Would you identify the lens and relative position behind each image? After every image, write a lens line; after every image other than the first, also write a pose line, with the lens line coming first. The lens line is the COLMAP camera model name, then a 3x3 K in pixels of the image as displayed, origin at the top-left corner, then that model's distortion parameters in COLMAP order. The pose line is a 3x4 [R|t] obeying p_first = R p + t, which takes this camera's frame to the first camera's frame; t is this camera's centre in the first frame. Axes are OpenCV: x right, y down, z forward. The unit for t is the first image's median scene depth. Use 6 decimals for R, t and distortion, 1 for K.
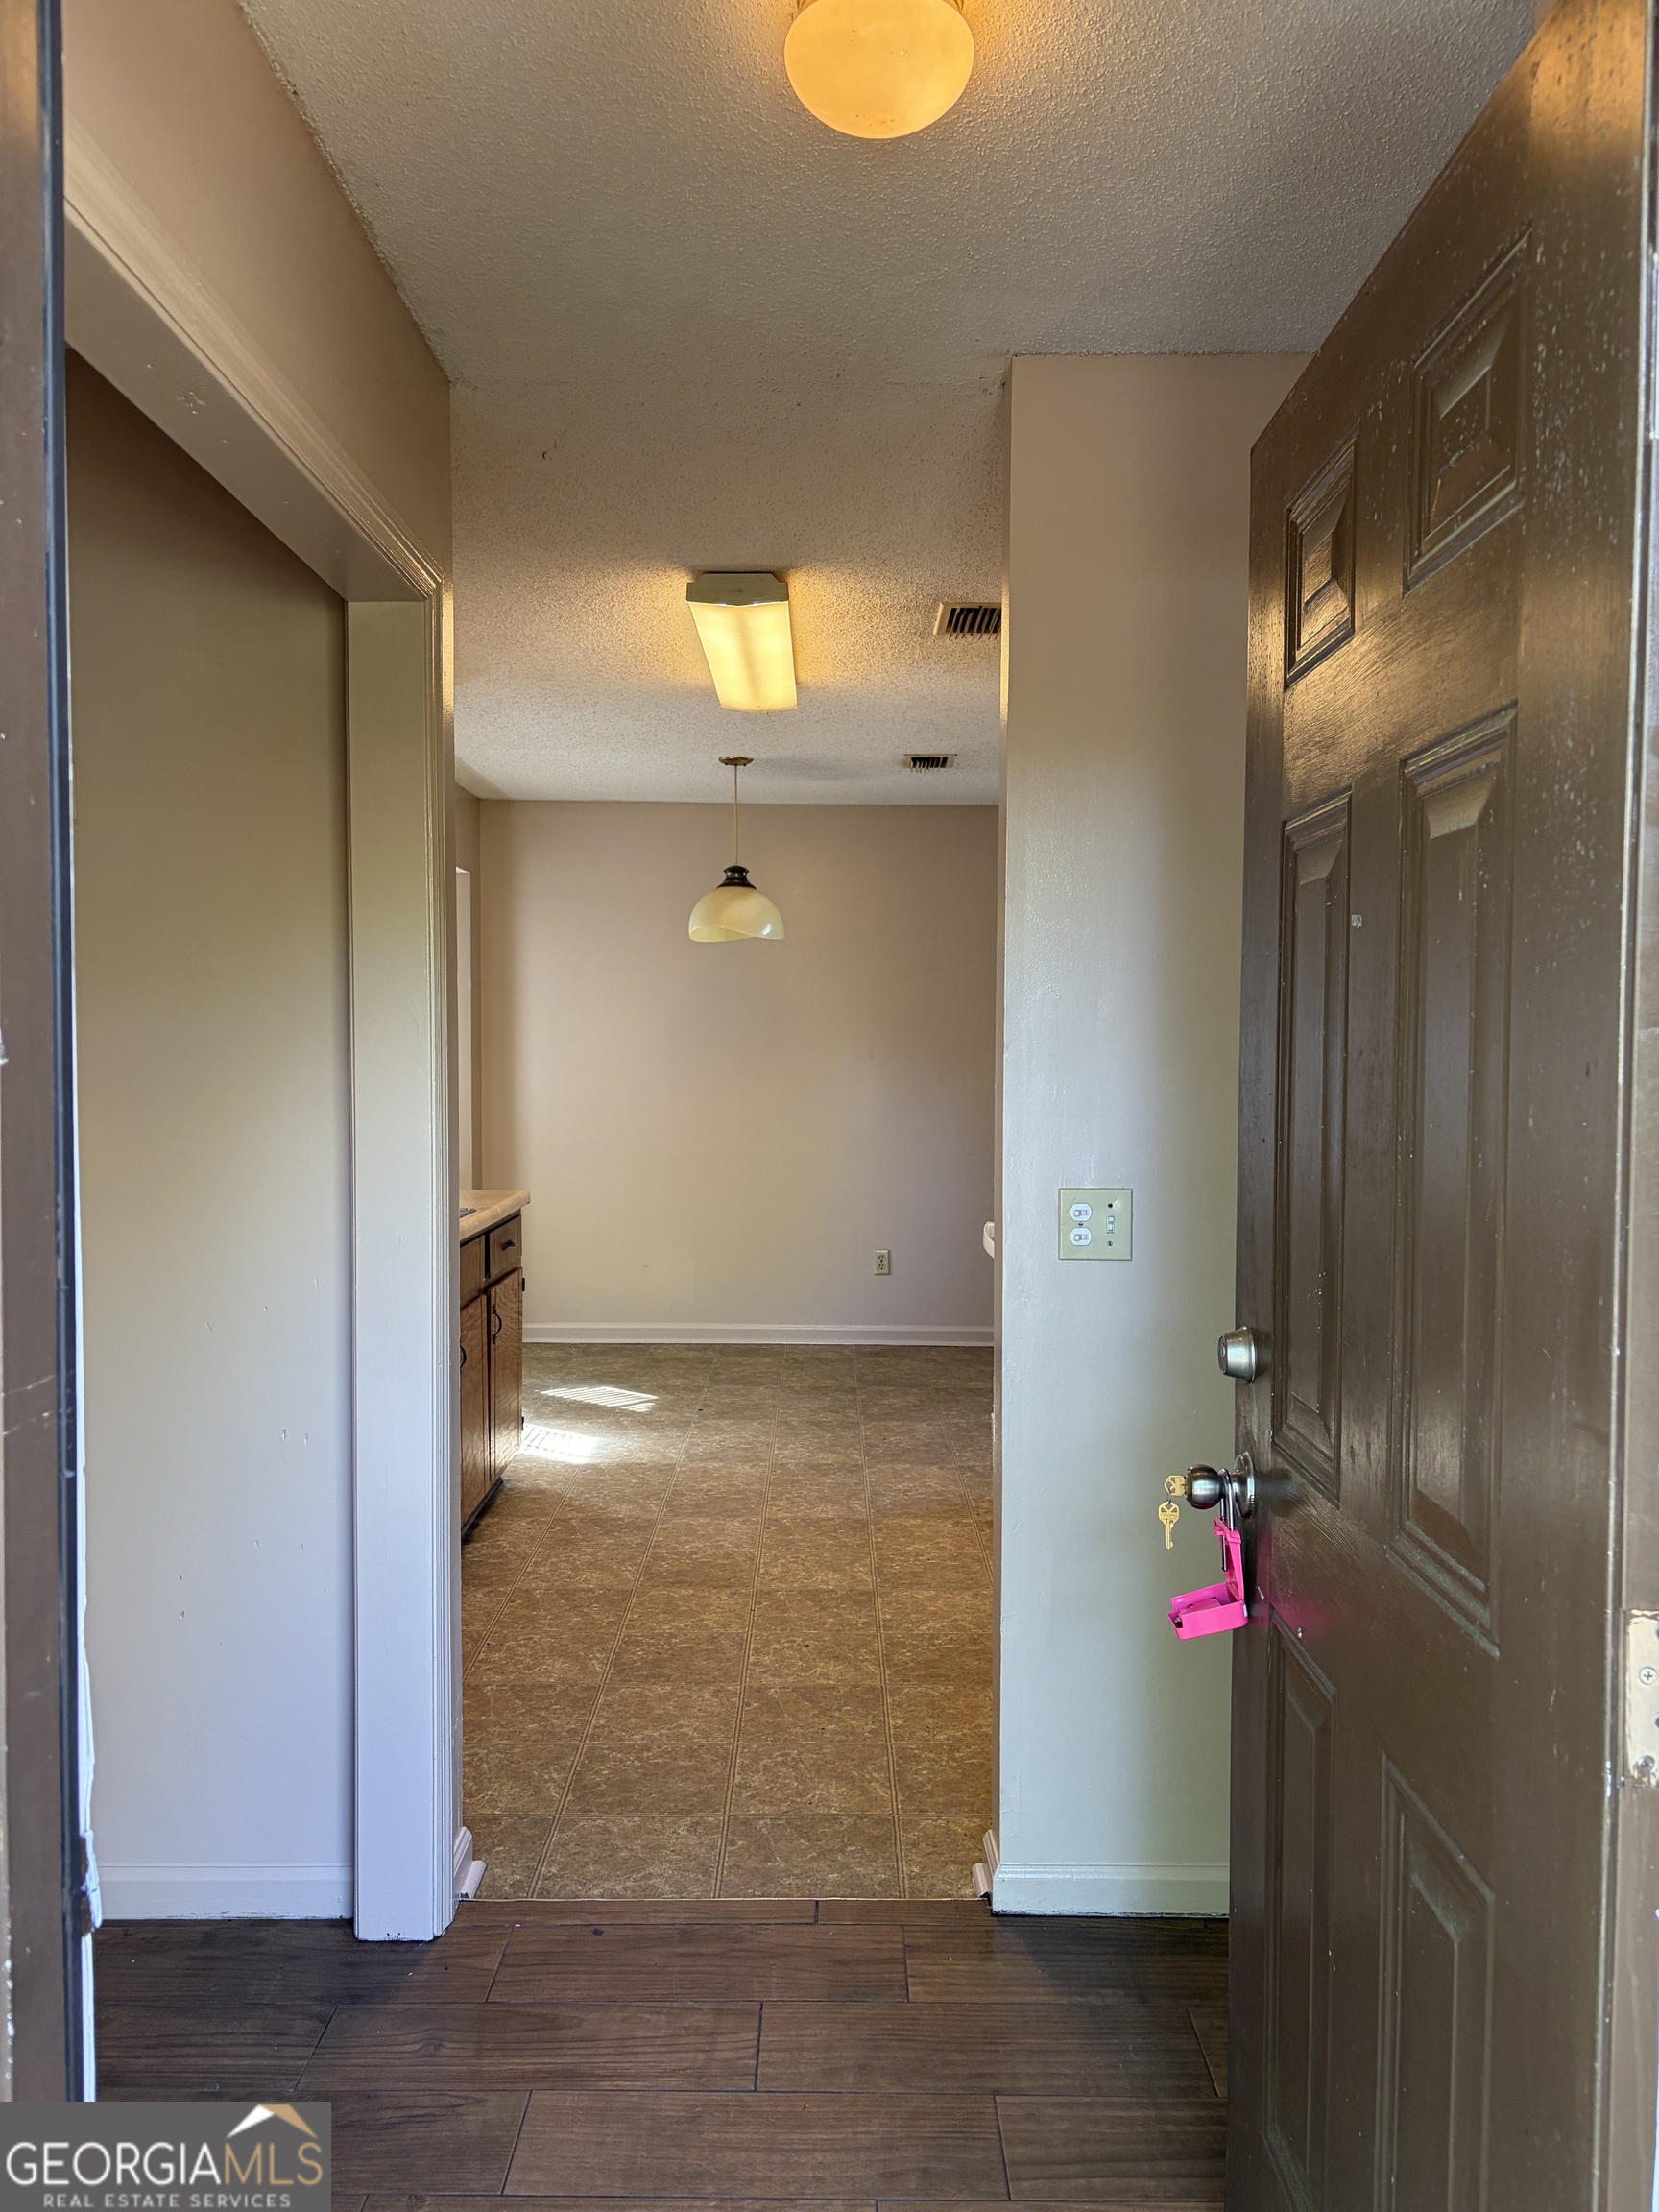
lens RADIAL K [[1670.3, 0, 821.6], [0, 1670.3, 1108.1], [0, 0, 1]] dist [0.034511, -0.035334]
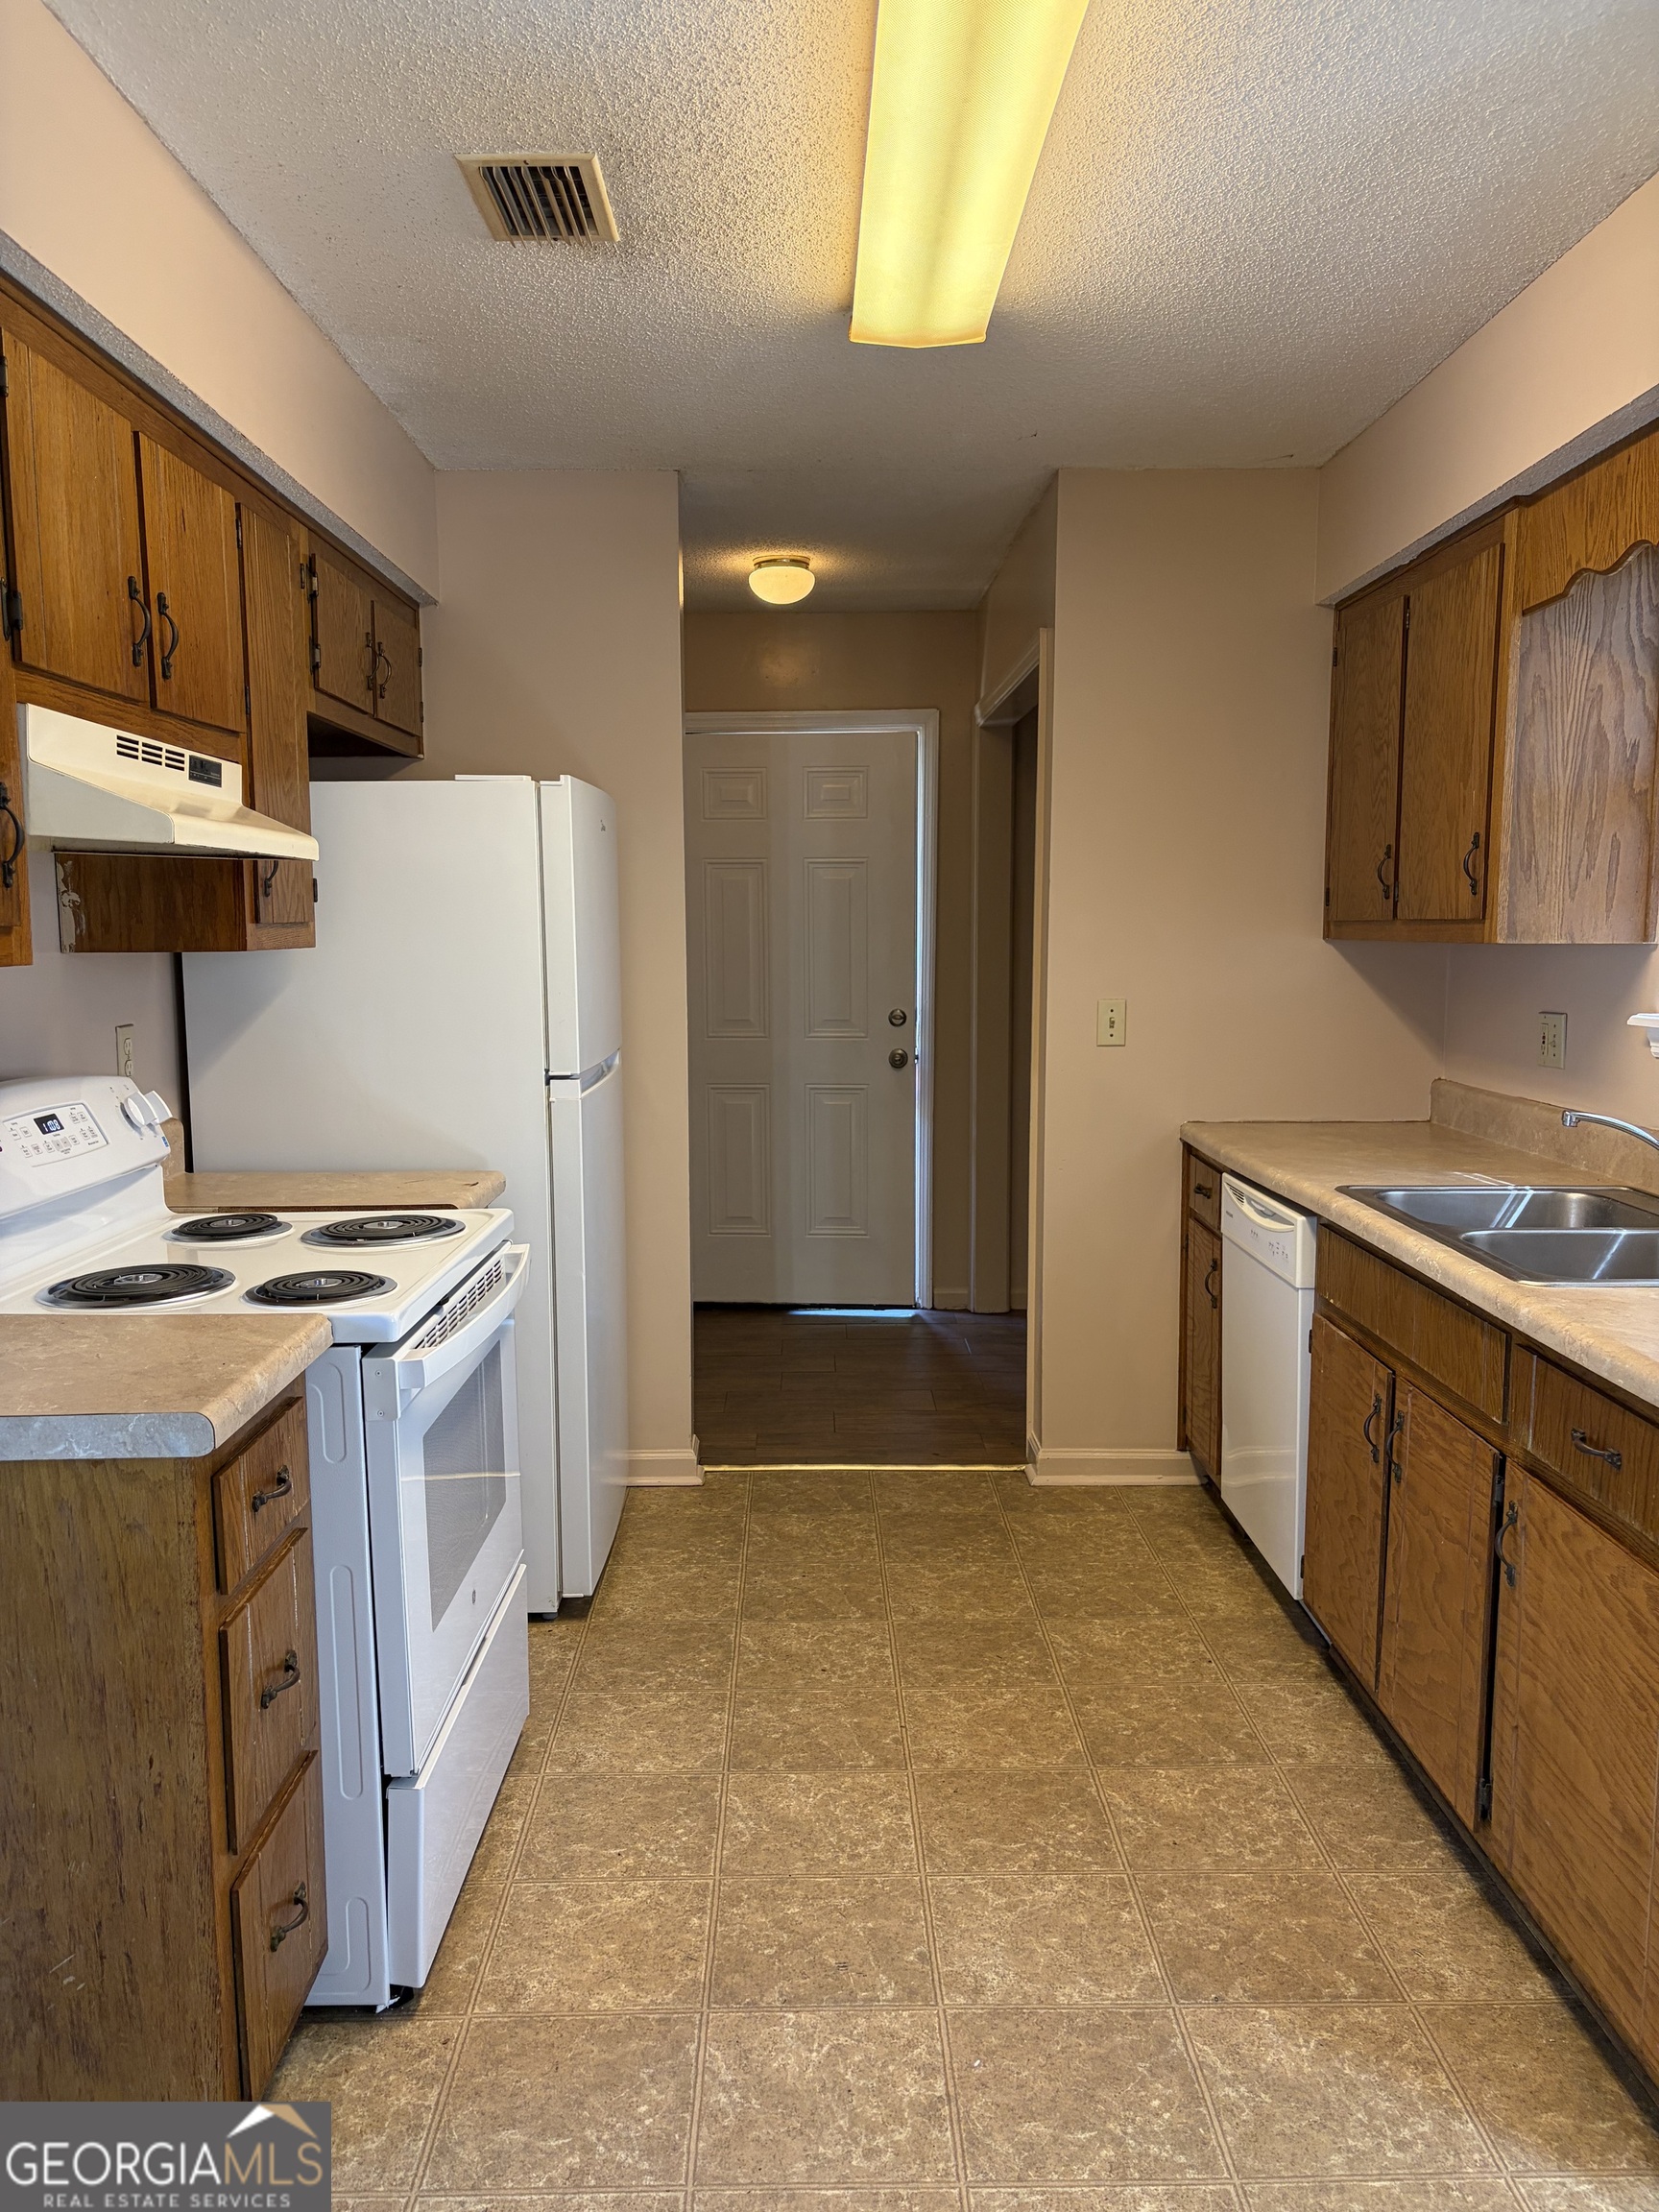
lens RADIAL K [[1670.3, 0, 829.0], [0, 1670.3, 1115.2], [0, 0, 1]] dist [0.034511, -0.035334]
pose [[-0.999803, 0.005971, -0.018943, 0.002392], [0.002825, 0.986790, 0.161981, -0.071546], [0.019660, 0.161896, -0.986612, 1.583042]]
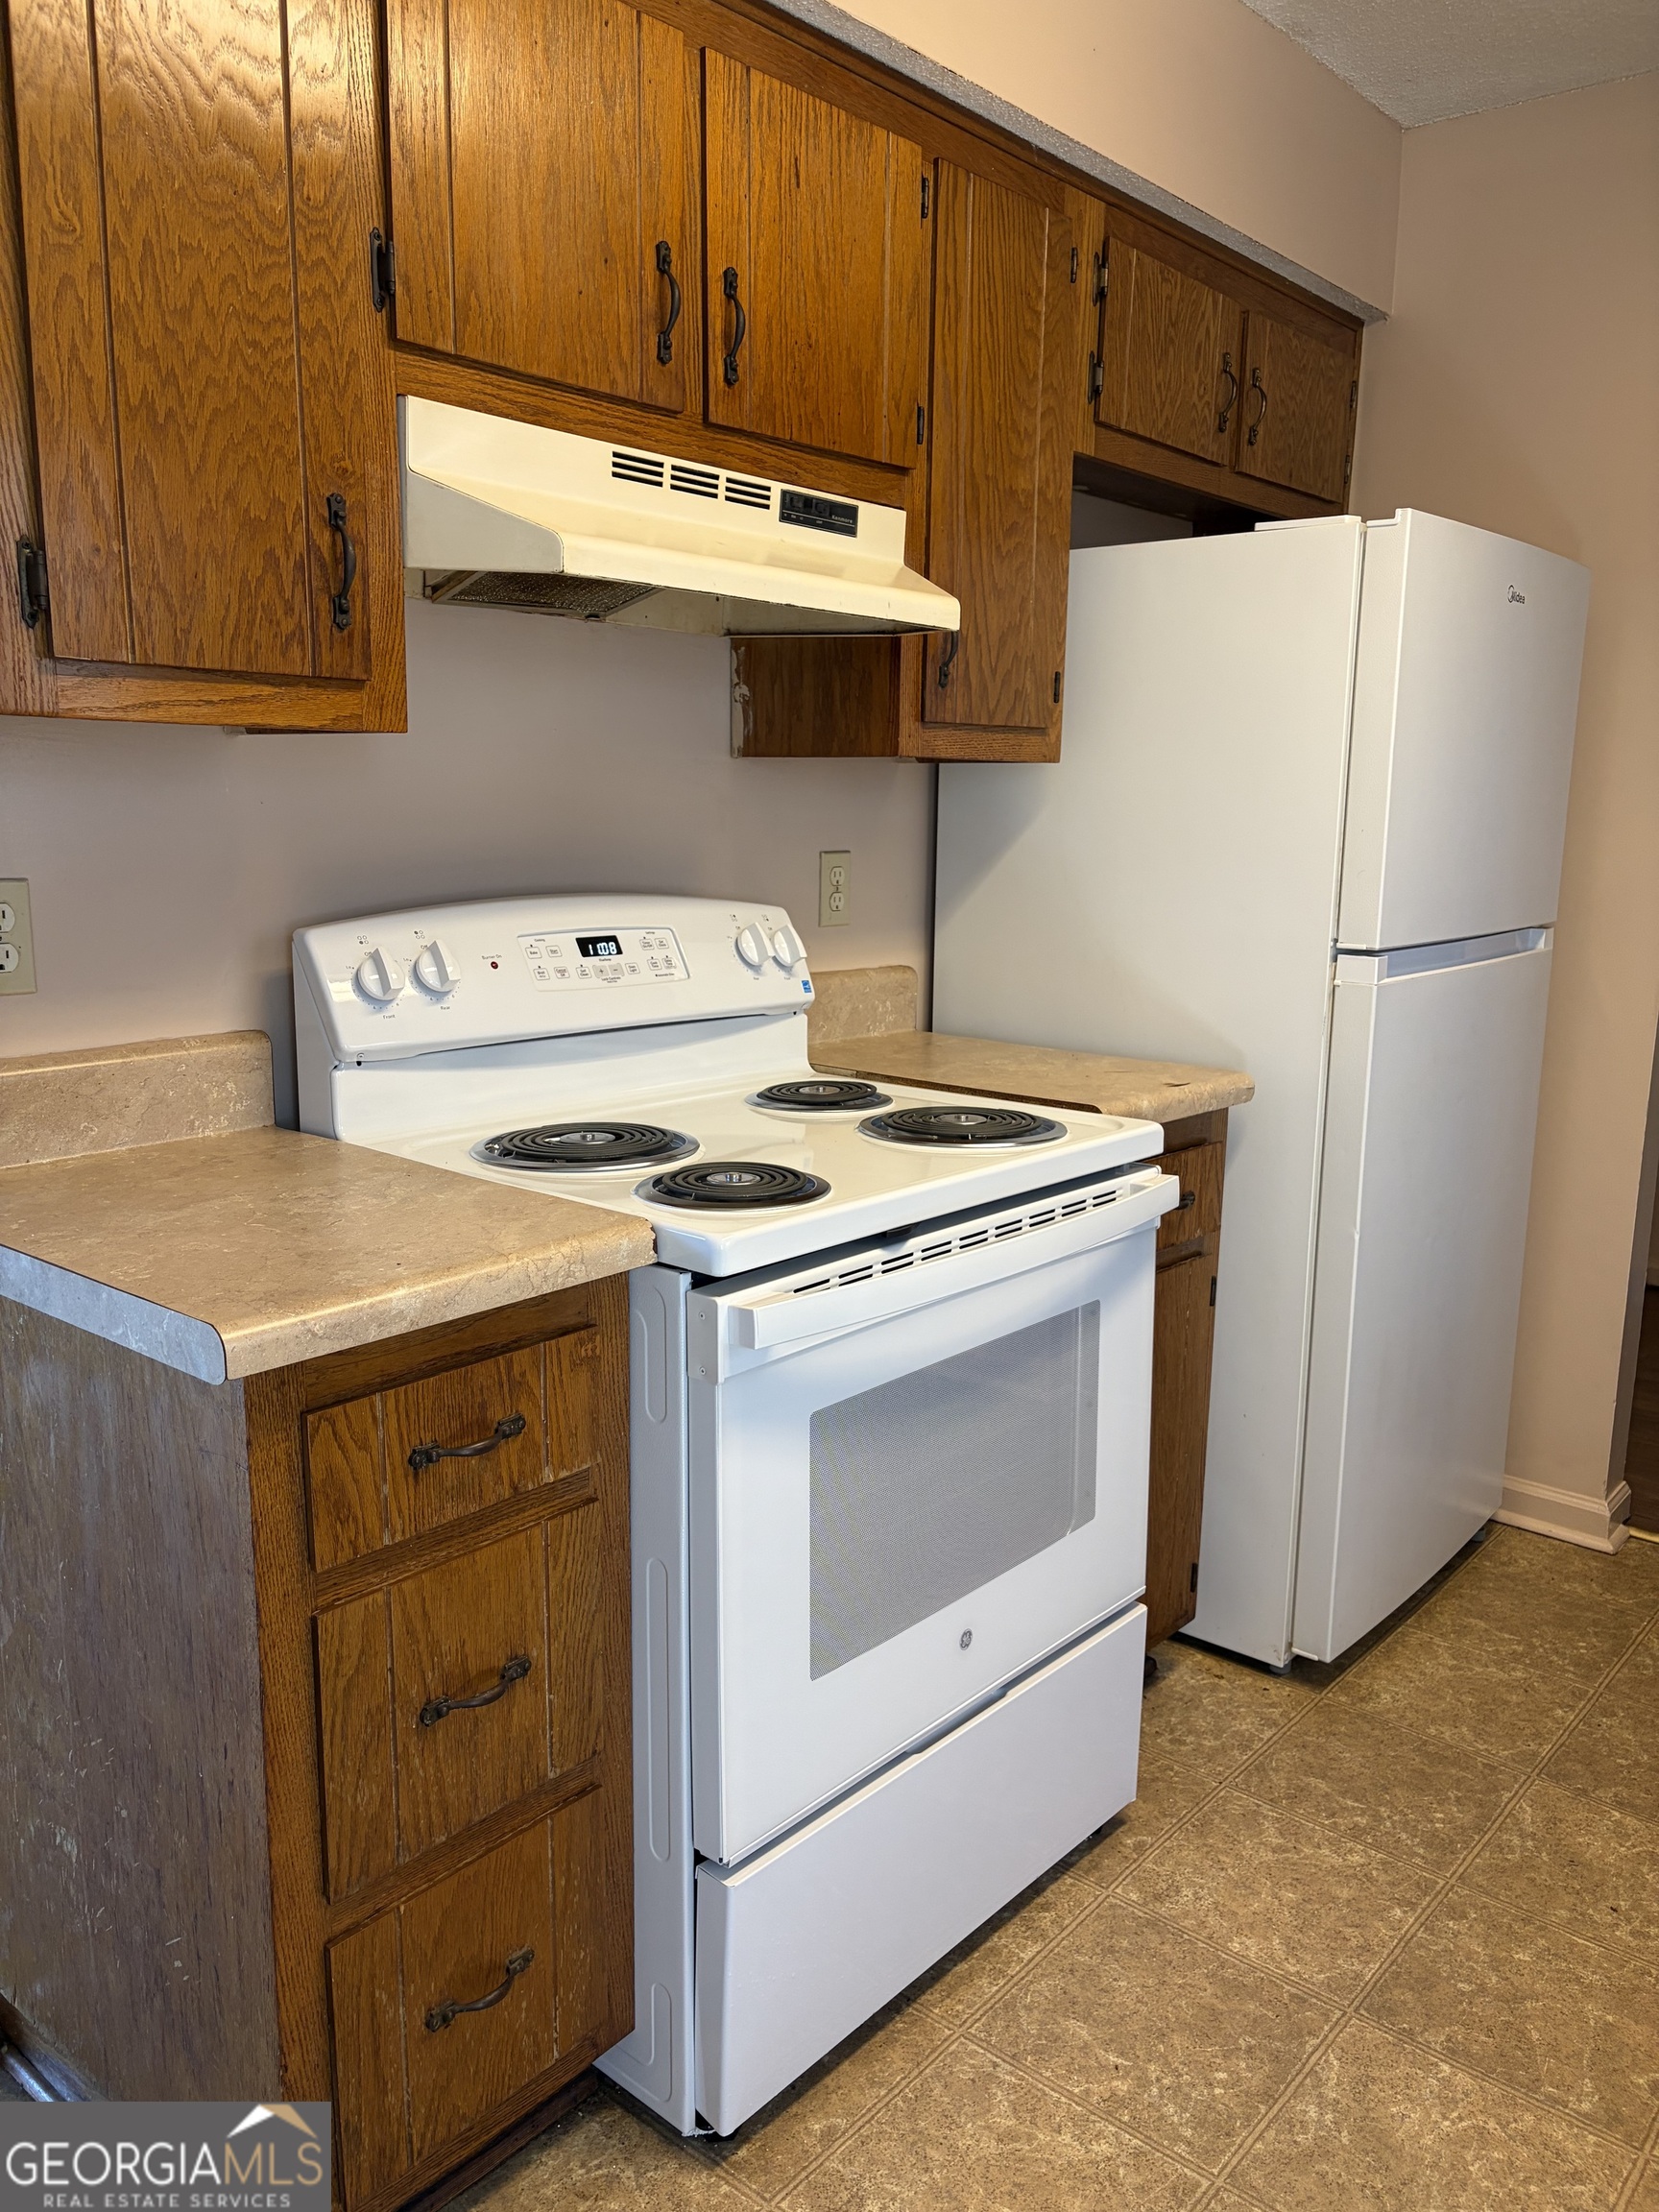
lens RADIAL K [[1670.3, 0, 831.9], [0, 1670.3, 1120.0], [0, 0, 1]] dist [0.034511, -0.035334]
pose [[-0.766576, -0.134149, 0.627985, -0.110943], [0.013413, 0.974378, 0.224517, -0.035216], [-0.642014, 0.180532, -0.745135, 1.339131]]
